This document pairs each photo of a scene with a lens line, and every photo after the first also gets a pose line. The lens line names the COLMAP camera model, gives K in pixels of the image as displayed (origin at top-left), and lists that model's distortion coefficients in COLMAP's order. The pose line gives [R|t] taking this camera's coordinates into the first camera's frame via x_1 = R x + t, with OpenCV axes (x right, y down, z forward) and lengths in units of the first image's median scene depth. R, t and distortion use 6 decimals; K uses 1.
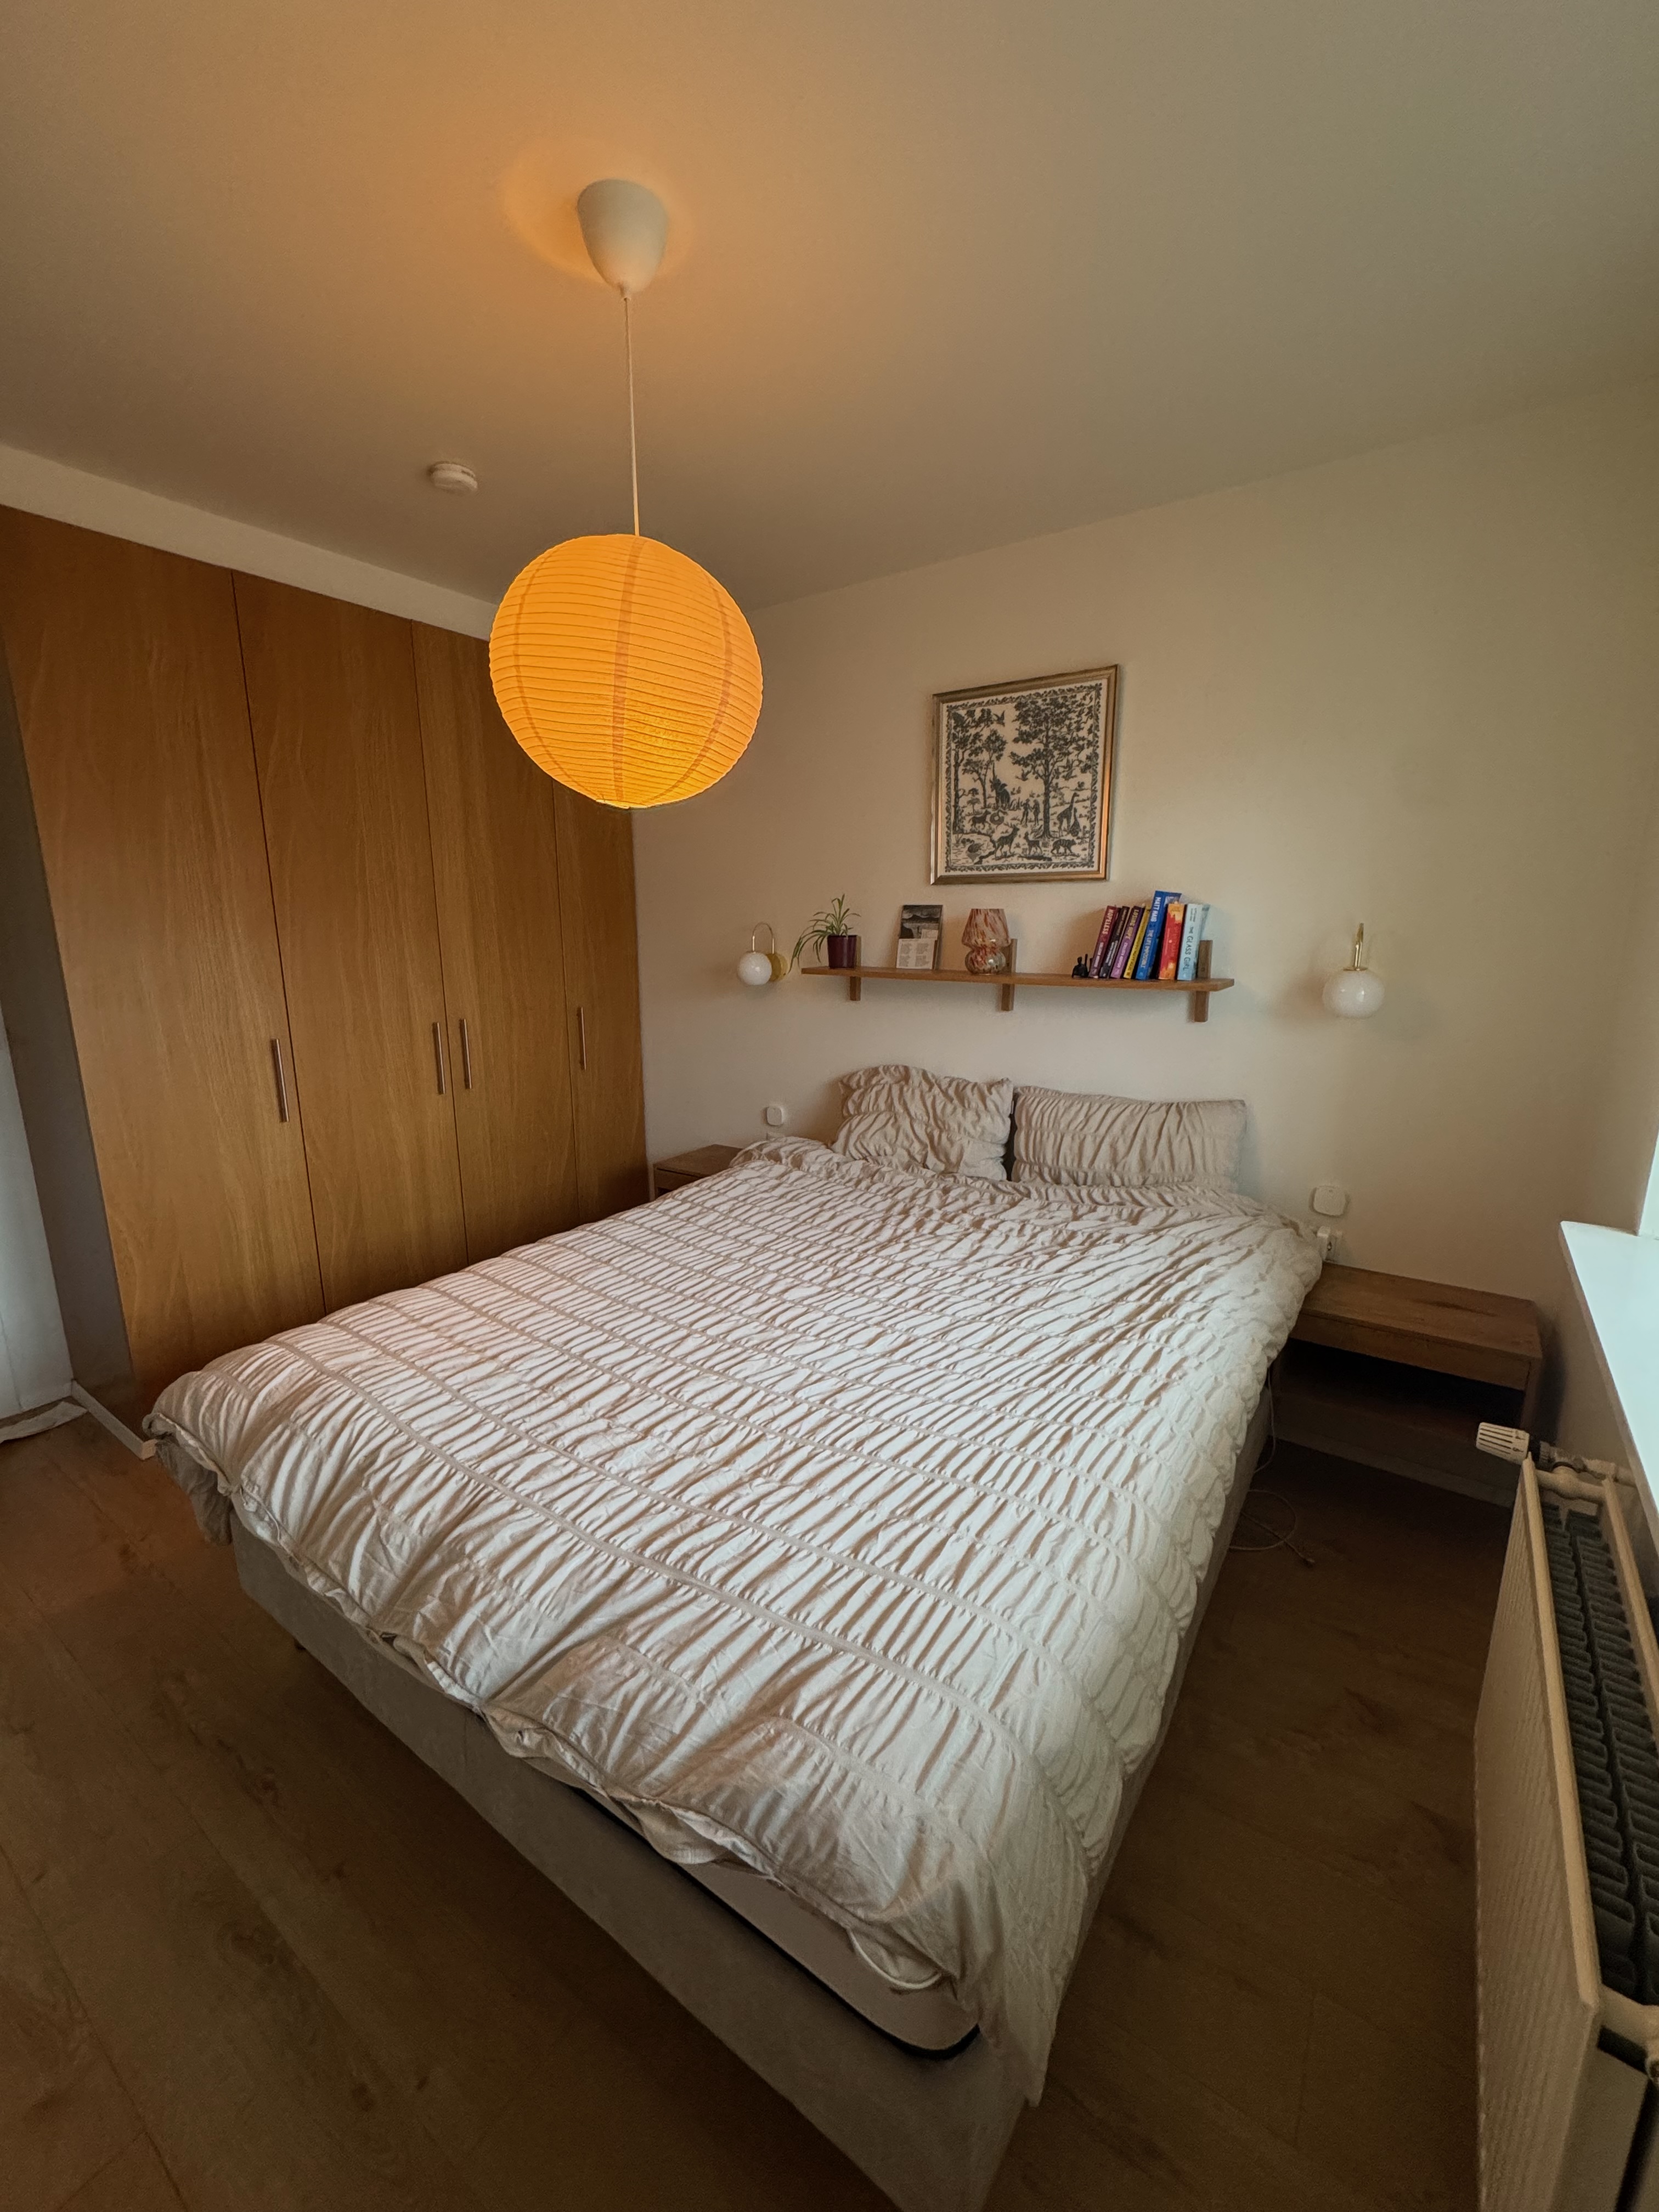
lens RADIAL K [[887.9, 0, 828.2], [0, 887.9, 1099.7], [0, 0, 1]] dist [-0.002238, -0.000060]
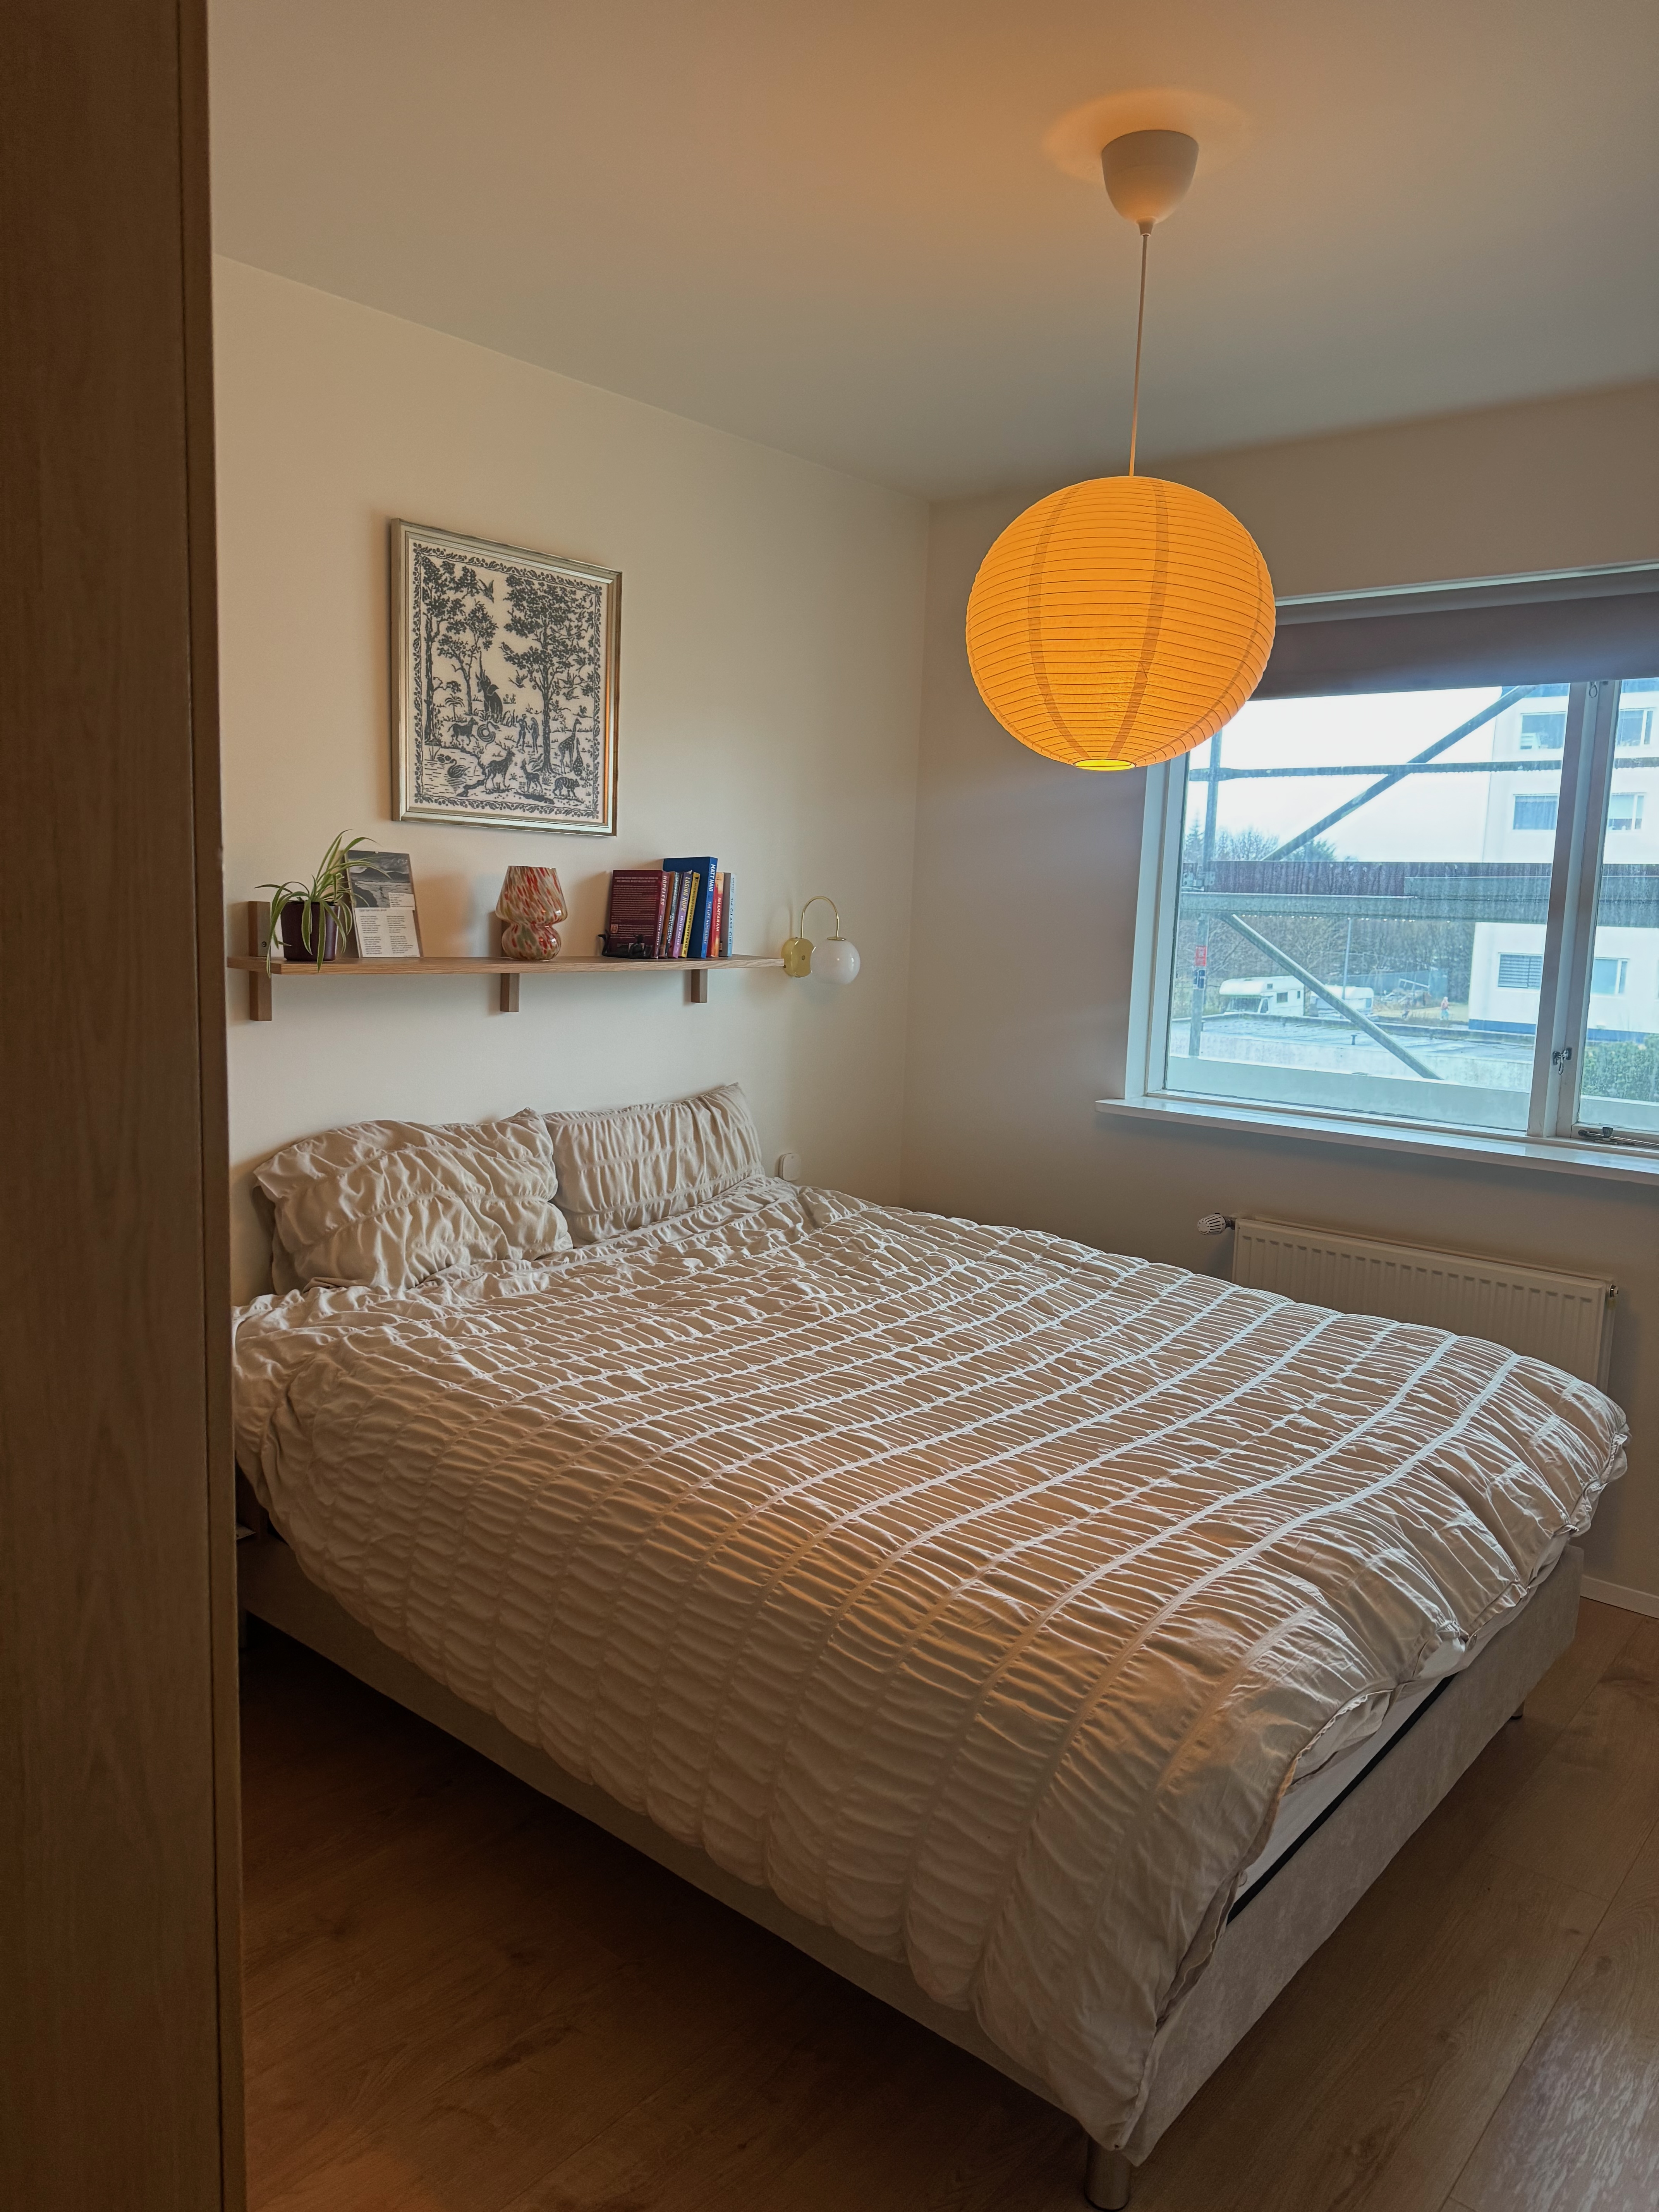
lens RADIAL K [[1523.3, 0, 827.6], [0, 1523.3, 1111.7], [0, 0, 1]] dist [0.049895, -0.000359]
pose [[0.096824, -0.143347, 0.984925, -1.007382], [0.154861, 0.979692, 0.127361, -0.143758], [-0.983180, 0.140194, 0.117056, 0.657690]]
